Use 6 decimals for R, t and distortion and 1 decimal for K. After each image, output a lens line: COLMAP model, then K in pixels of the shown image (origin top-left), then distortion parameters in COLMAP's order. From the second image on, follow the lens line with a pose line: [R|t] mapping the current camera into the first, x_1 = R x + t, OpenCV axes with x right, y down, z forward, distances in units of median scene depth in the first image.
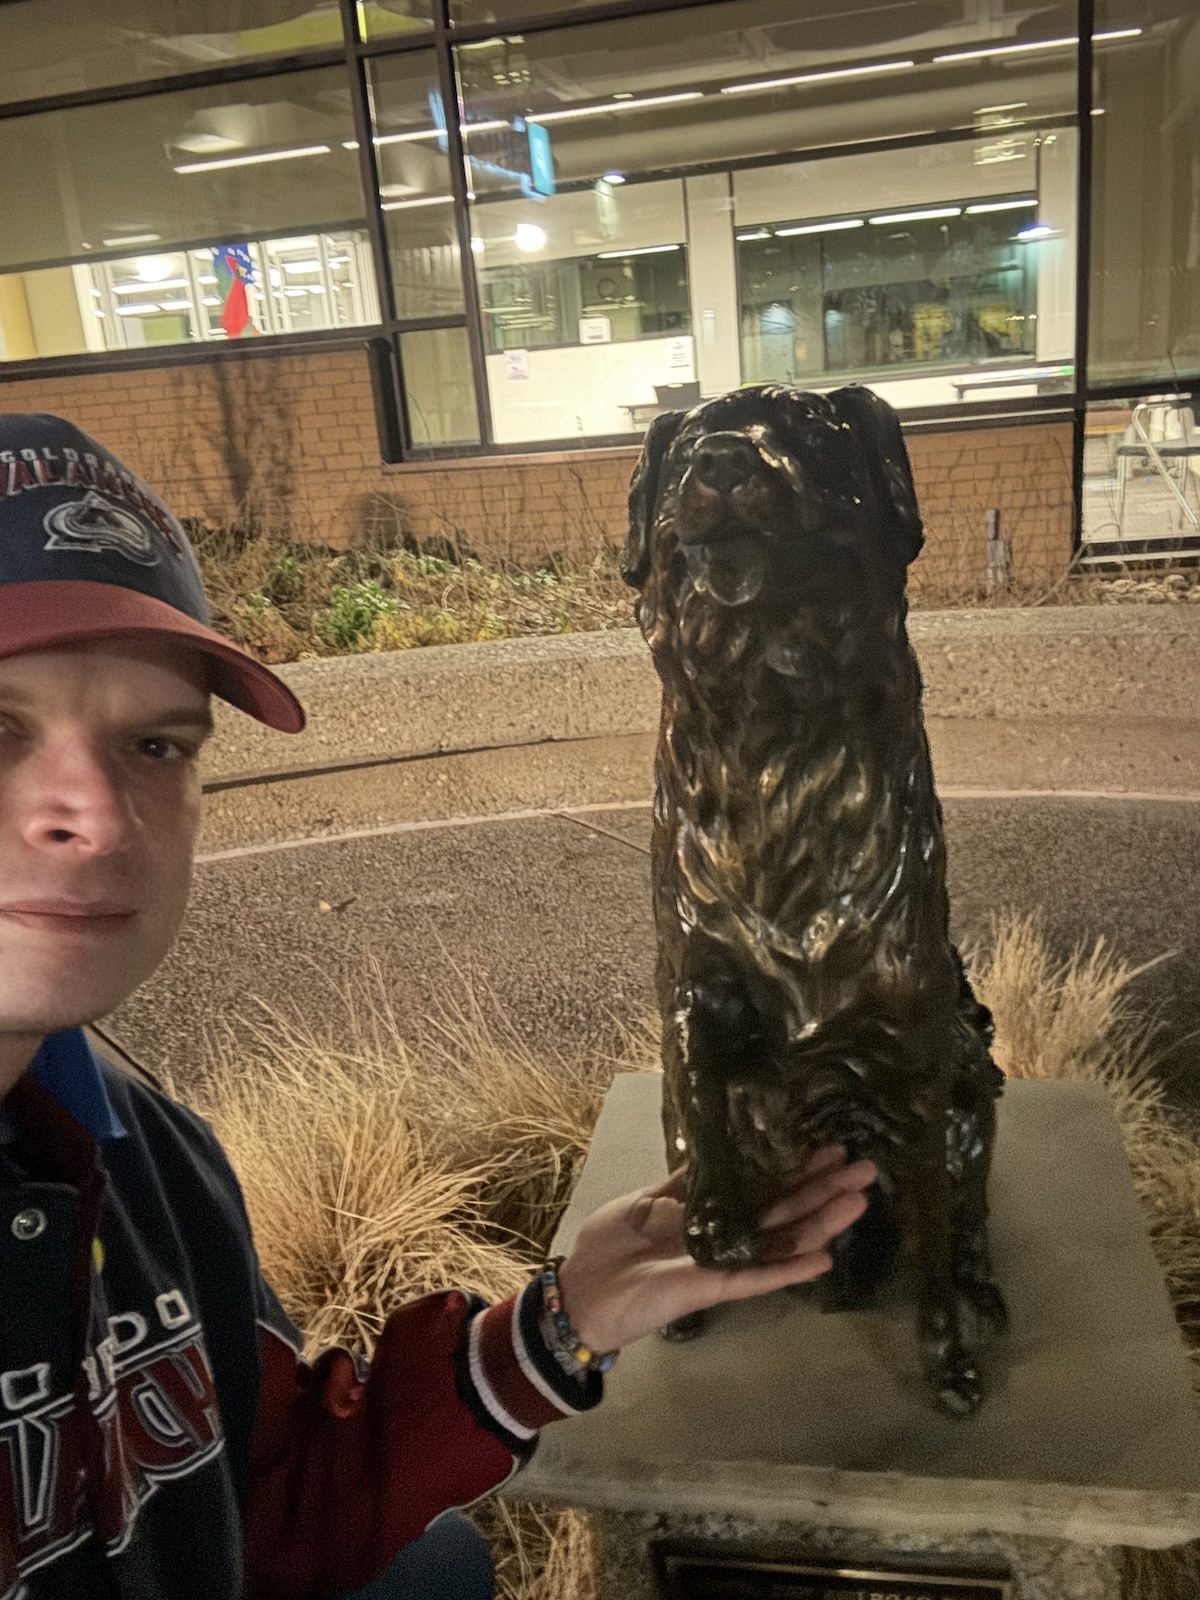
lens RADIAL K [[1389.9, 0, 592.9], [0, 1389.9, 824.5], [0, 0, 1]] dist [0.158458, -0.285561]
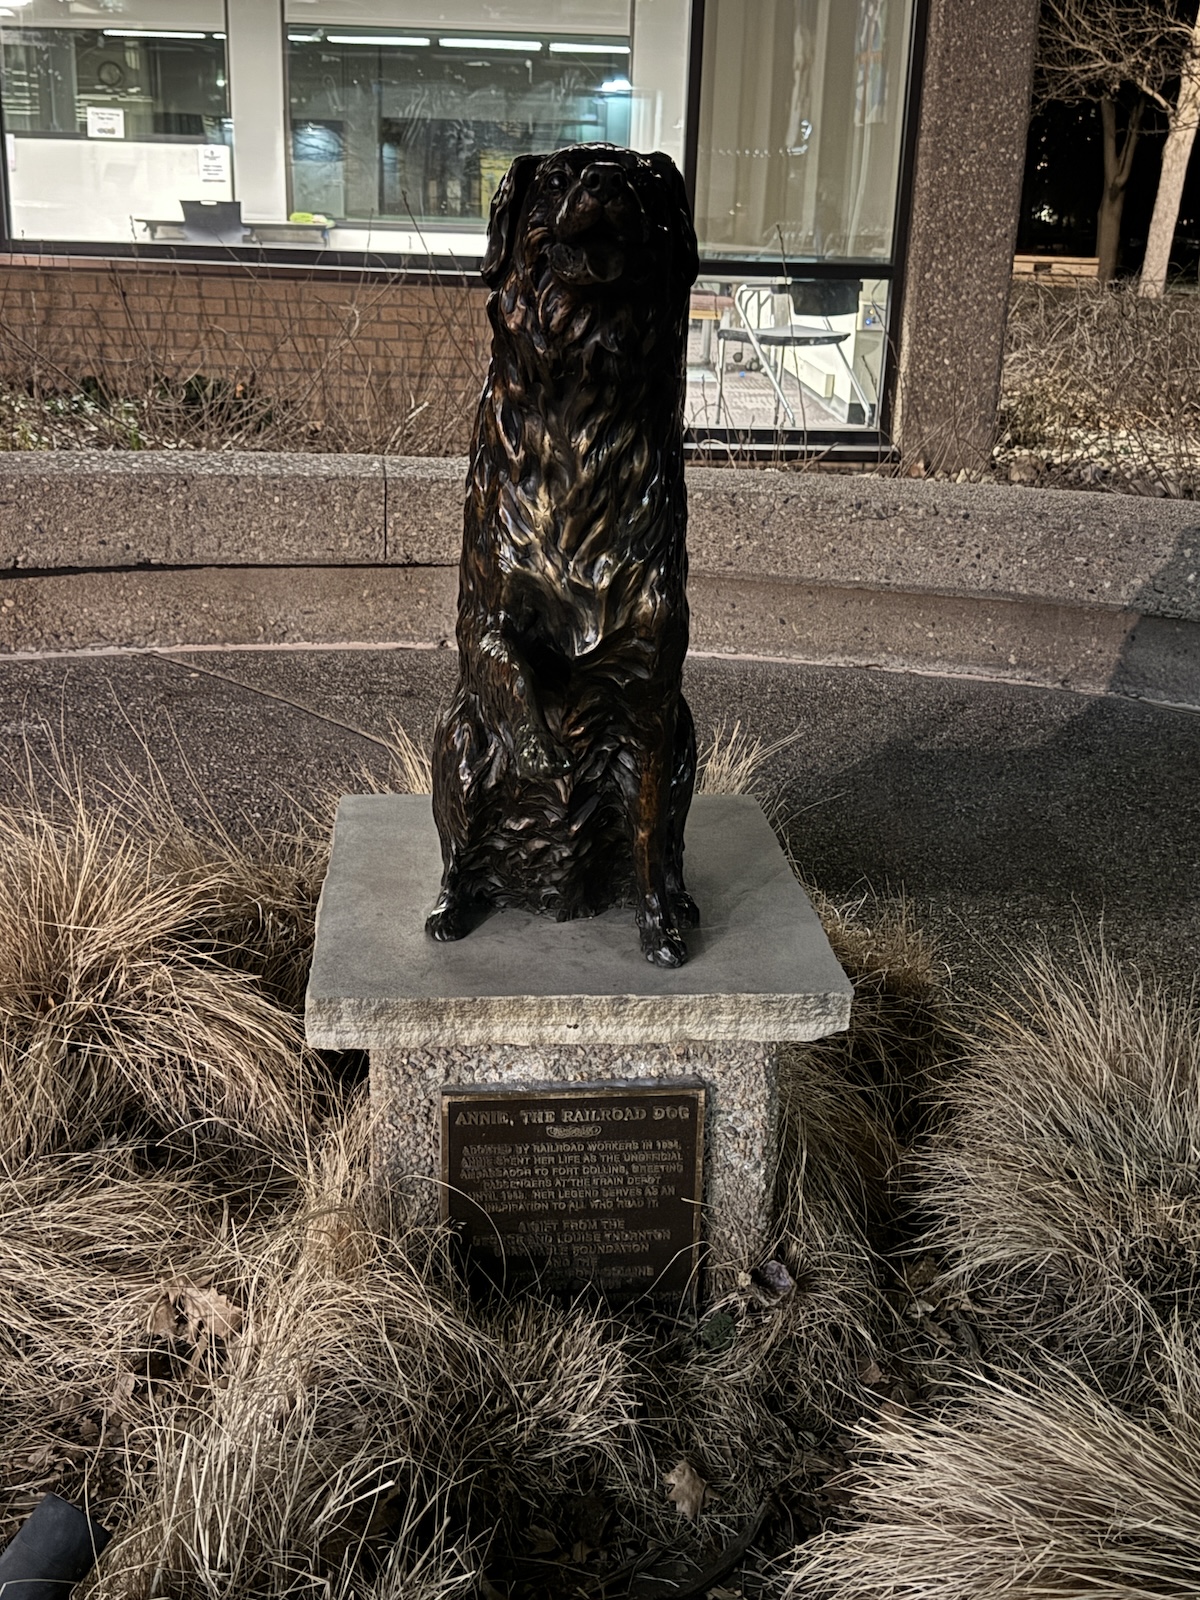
lens RADIAL K [[1711.0, 0, 600.0], [0, 1711.0, 800.0], [0, 0, 1]] dist [0.217603, -0.501543]
pose [[0.953103, 0.021637, 0.301872, -0.081782], [-0.025434, 0.999639, 0.008652, 0.068968], [-0.301576, -0.015924, 0.953309, -0.141581]]
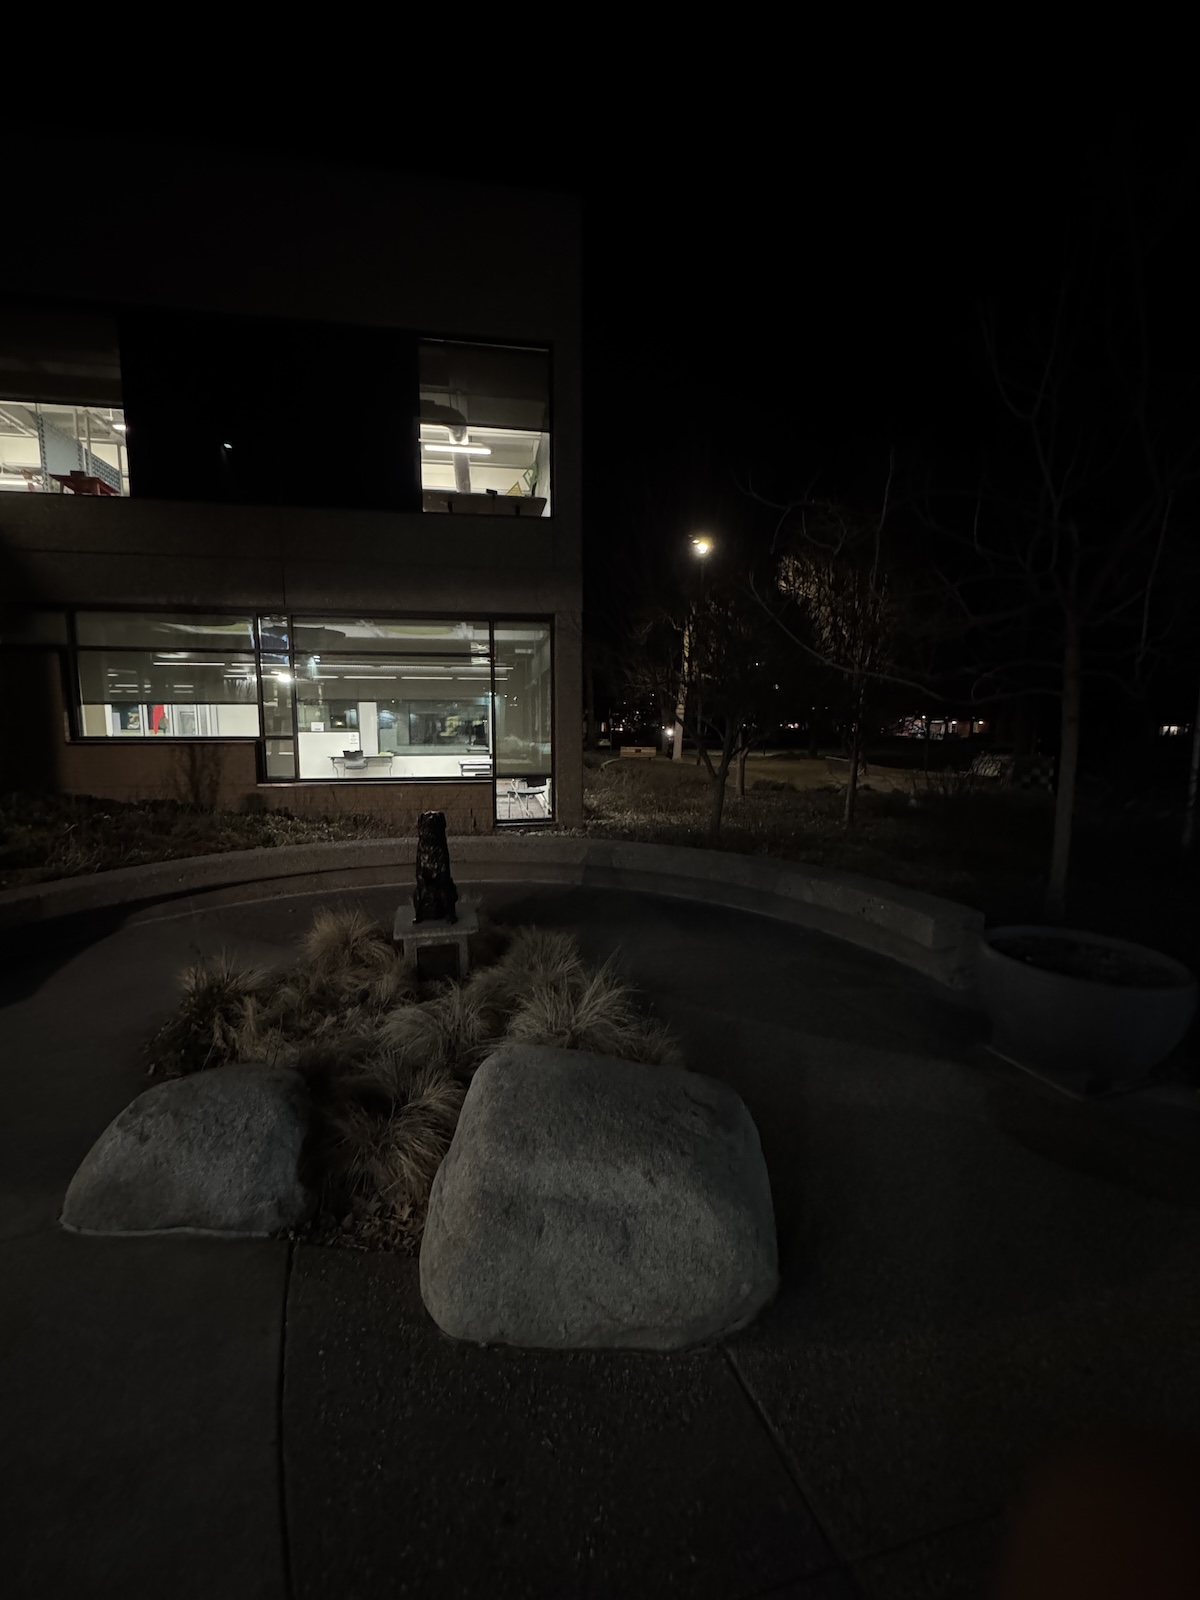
lens RADIAL K [[681.6, 0, 600.0], [0, 681.6, 800.0], [0, 0, 1]] dist [0.000857, 0.000007]
pose [[0.903403, 0.042109, 0.426720, -0.201988], [0.049436, 0.978302, -0.201200, 0.153731], [-0.425933, 0.202860, 0.881719, -0.890498]]
